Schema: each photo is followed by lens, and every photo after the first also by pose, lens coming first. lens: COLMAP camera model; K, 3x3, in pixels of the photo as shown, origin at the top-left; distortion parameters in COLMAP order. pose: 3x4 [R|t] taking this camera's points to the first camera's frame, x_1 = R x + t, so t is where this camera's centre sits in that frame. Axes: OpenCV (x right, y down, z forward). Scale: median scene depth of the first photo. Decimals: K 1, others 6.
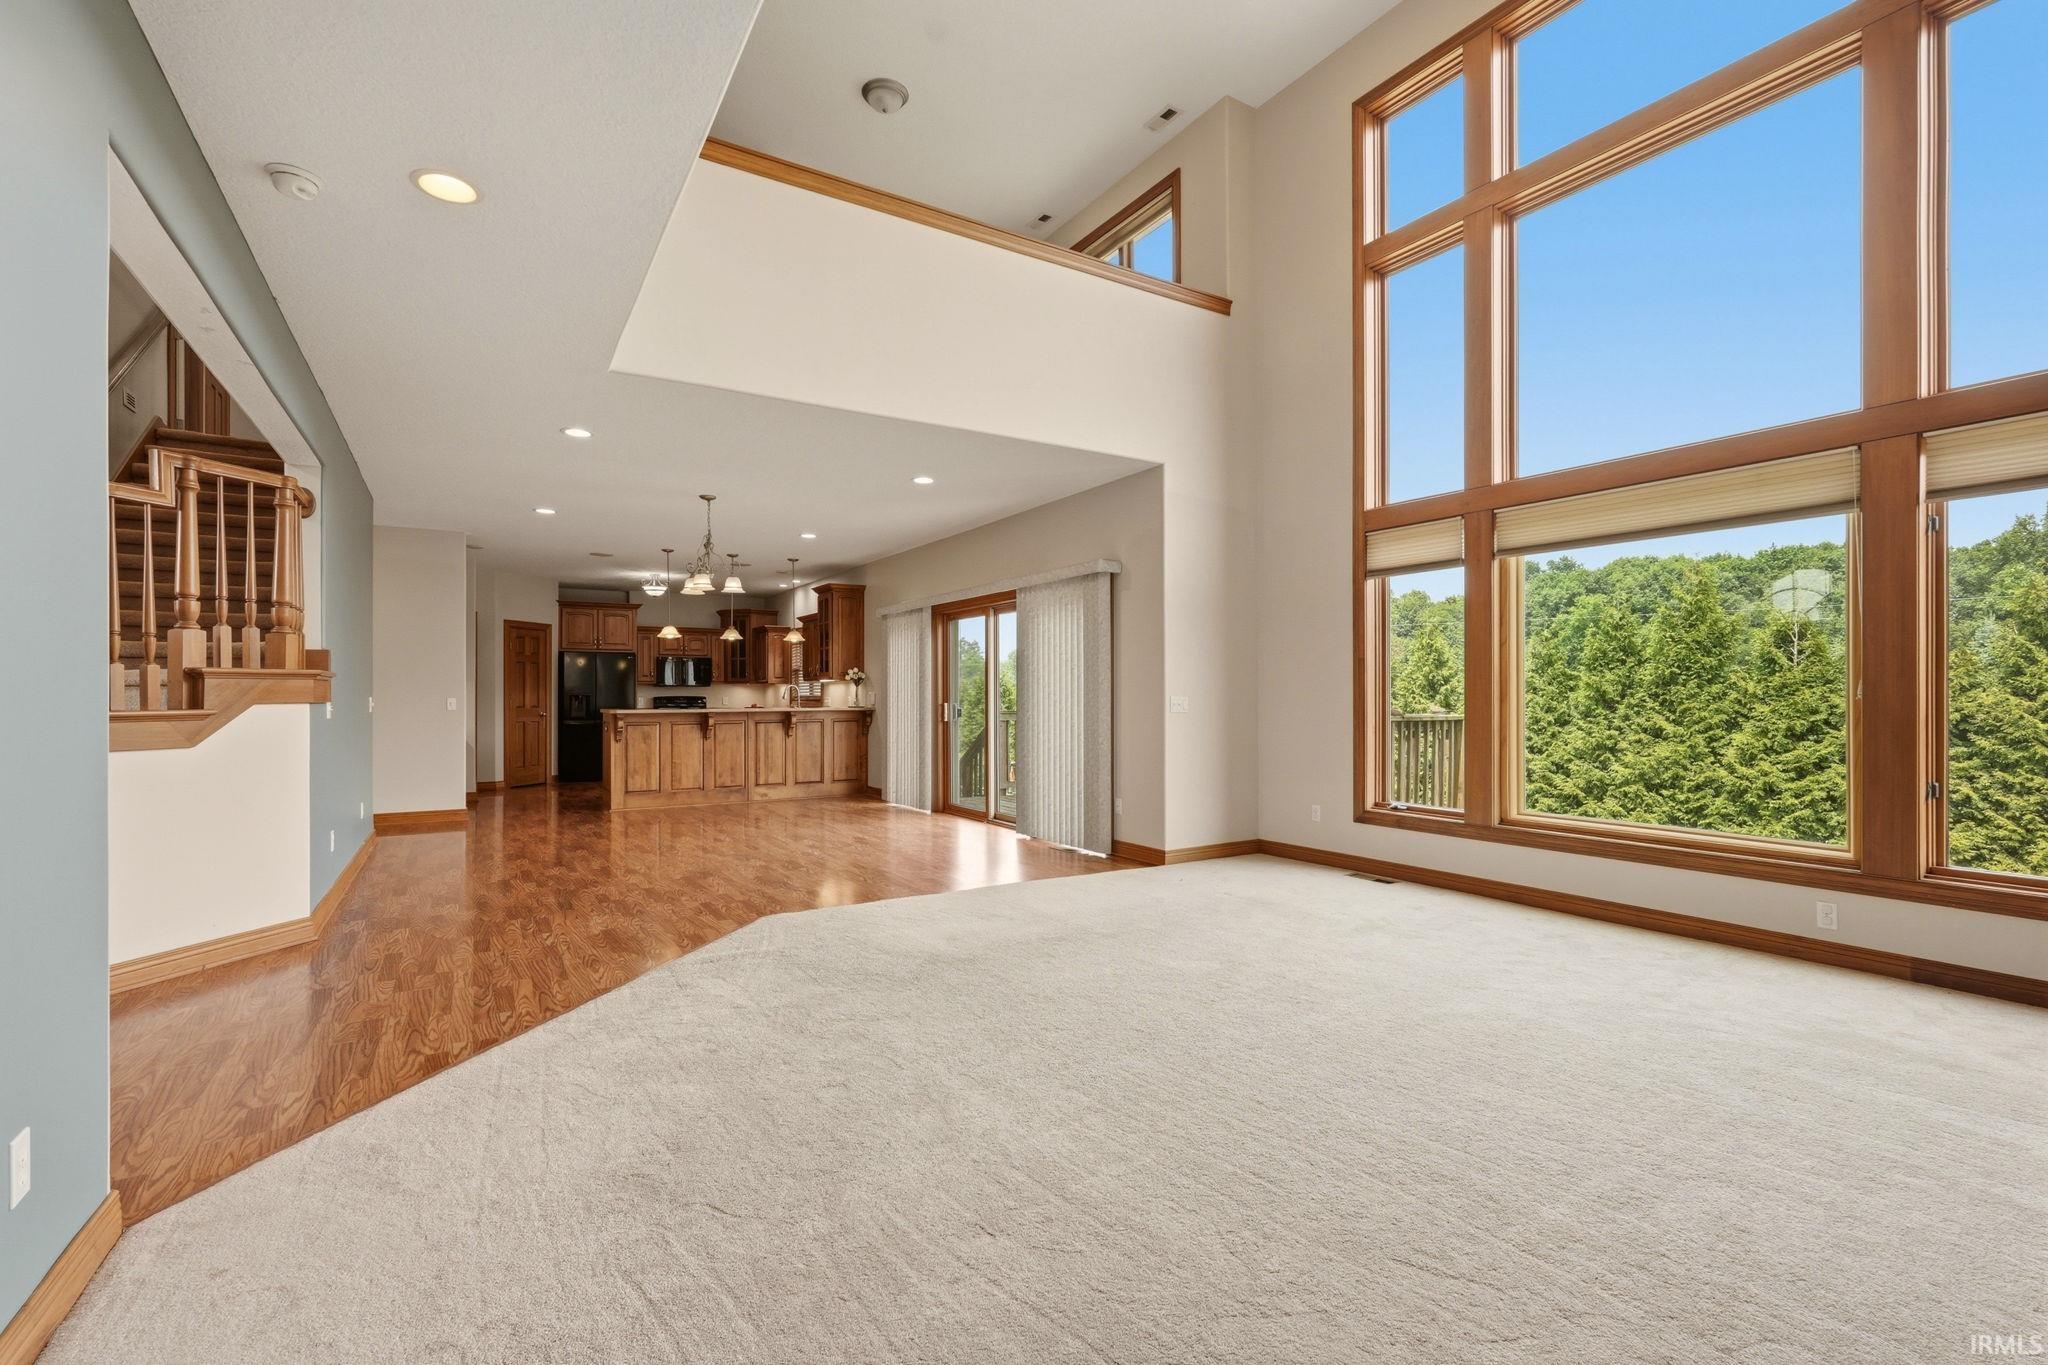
lens RADIAL K [[905.8, 0, 1025.3], [0, 905.8, 689.3], [0, 0, 1]] dist [-0.010783, 0.000931]
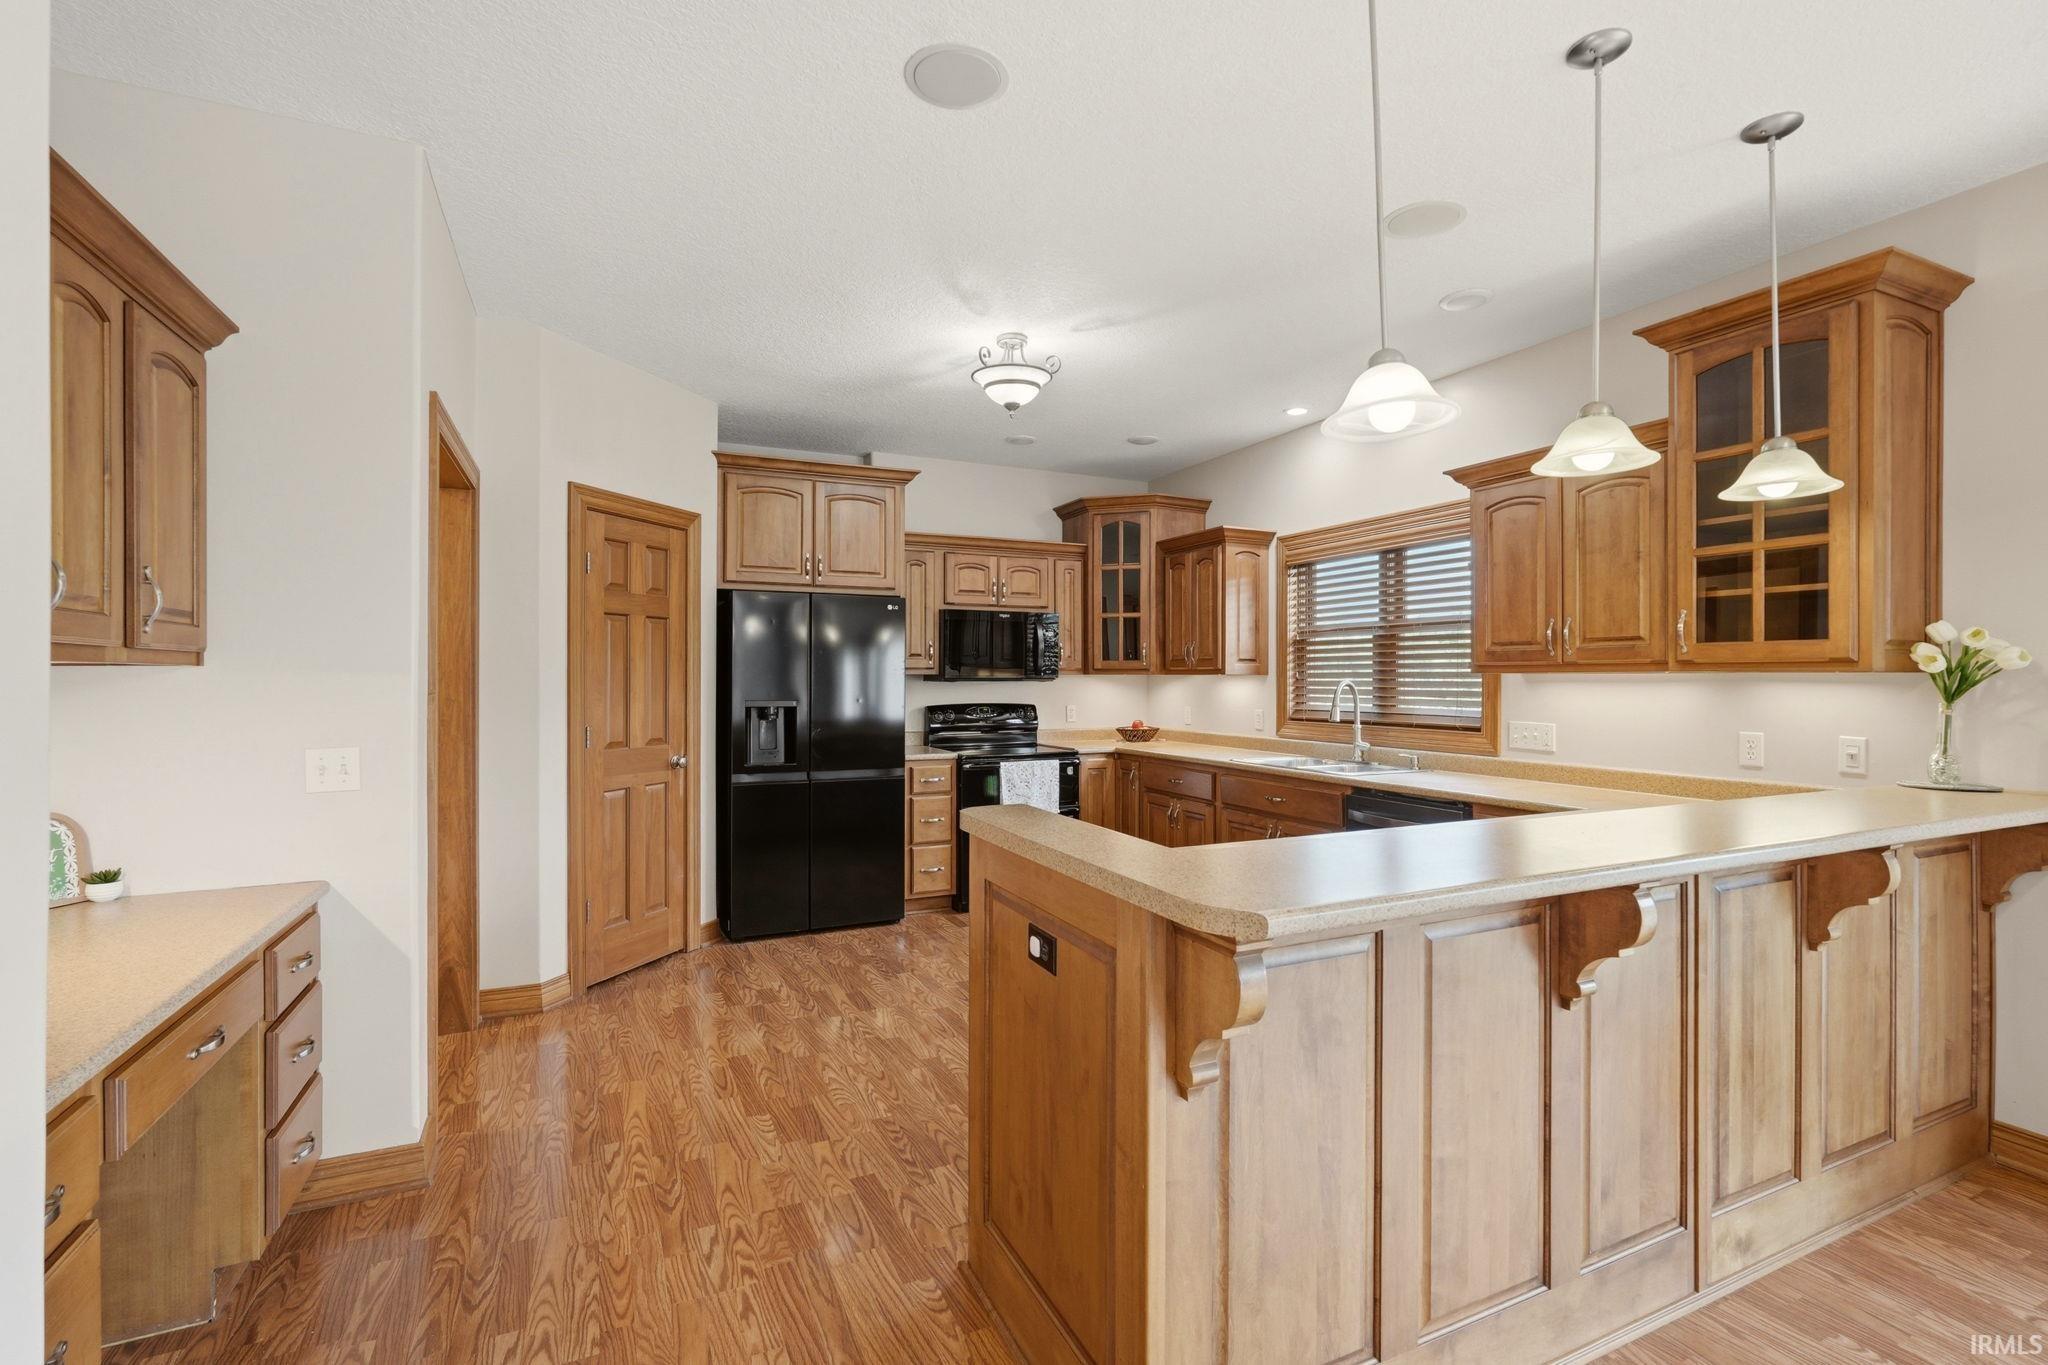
lens RADIAL K [[905.8, 0, 1012.7], [0, 905.8, 677.5], [0, 0, 1]] dist [-0.010783, 0.000931]
pose [[0.992750, 0.006001, -0.120046, -0.425091], [-0.004675, 0.999925, 0.011321, -0.012599], [0.120105, -0.010678, 0.992704, 0.780415]]
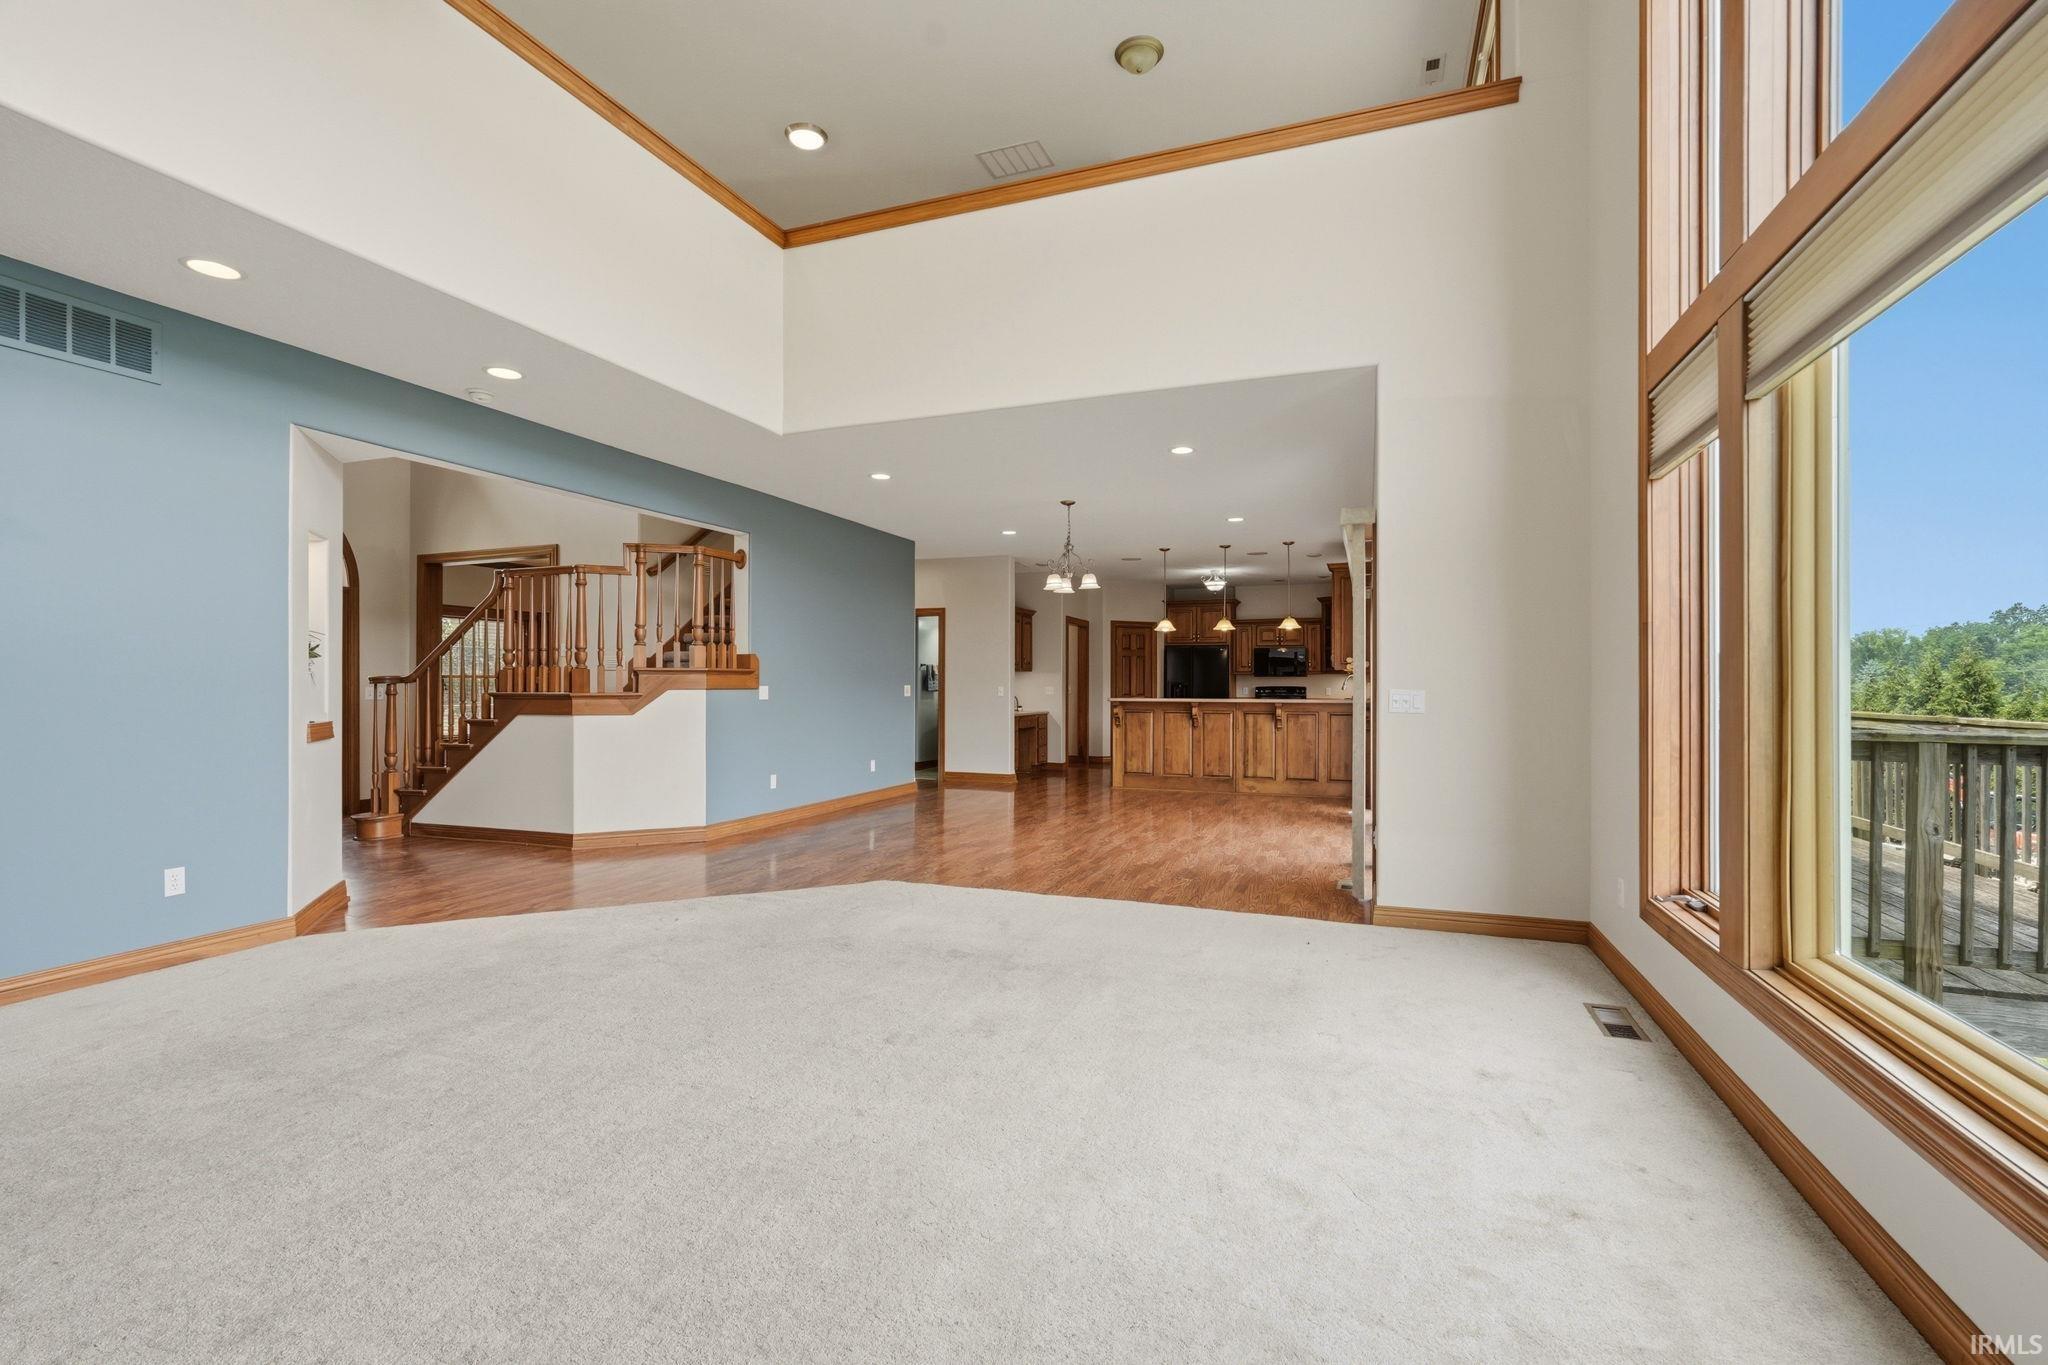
lens RADIAL K [[905.8, 0, 1022.3], [0, 905.8, 677.7], [0, 0, 1]] dist [-0.010783, 0.000931]
pose [[0.605482, -0.003421, -0.795851, 0.334845], [0.002192, 0.999994, -0.002631, 0.000028], [0.795856, -0.000151, 0.605486, 0.210117]]
